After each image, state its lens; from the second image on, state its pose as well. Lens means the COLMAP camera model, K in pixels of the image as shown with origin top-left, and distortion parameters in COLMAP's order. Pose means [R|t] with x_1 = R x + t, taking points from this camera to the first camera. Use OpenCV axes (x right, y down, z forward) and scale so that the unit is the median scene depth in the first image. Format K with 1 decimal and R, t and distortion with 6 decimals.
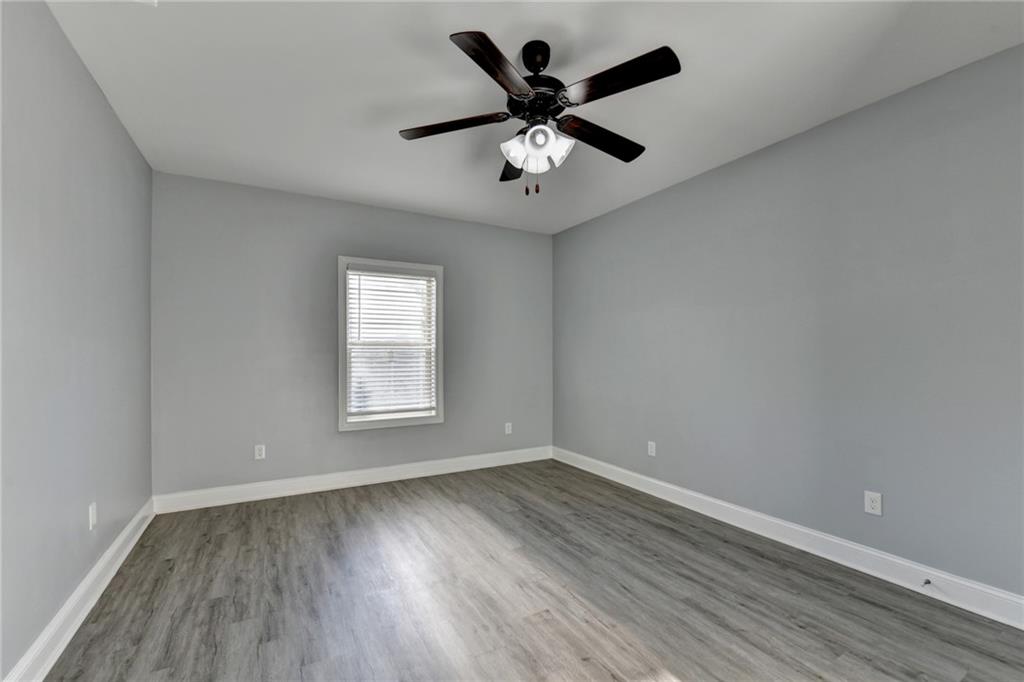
lens RADIAL K [[418.4, 0, 512.0], [0, 418.4, 341.0], [0, 0, 1]] dist [-0.009391, -0.000380]
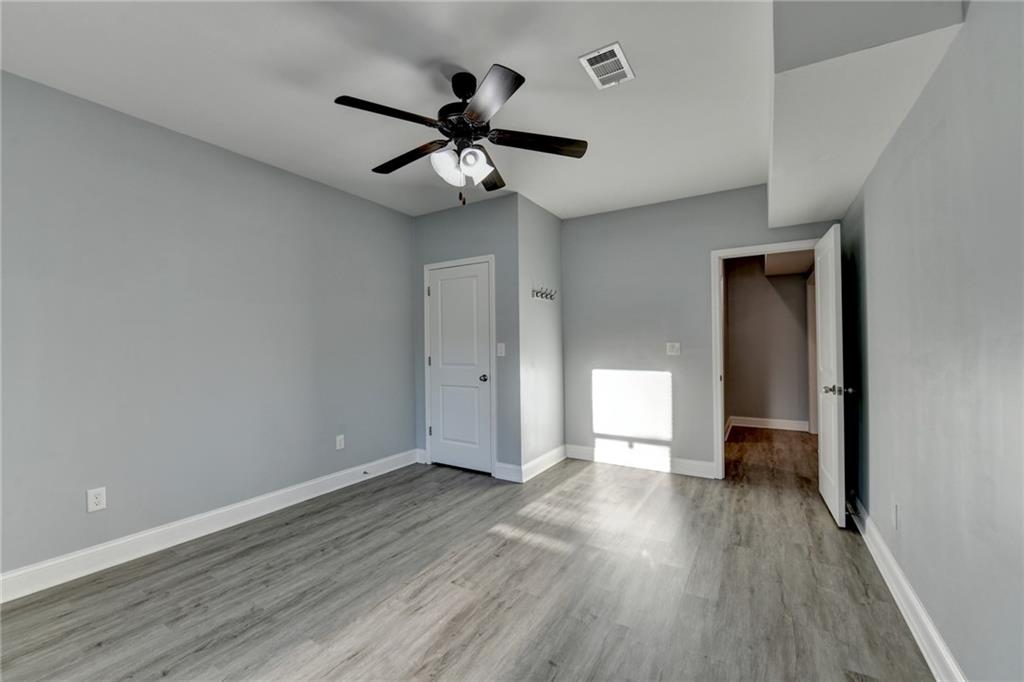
lens RADIAL K [[418.4, 0, 512.0], [0, 418.4, 341.0], [0, 0, 1]] dist [-0.009391, -0.000380]
pose [[-0.489552, 0.014601, 0.871852, -0.760446], [-0.018772, 0.999452, -0.027279, 0.043839], [-0.871772, -0.029721, -0.489010, 1.148973]]
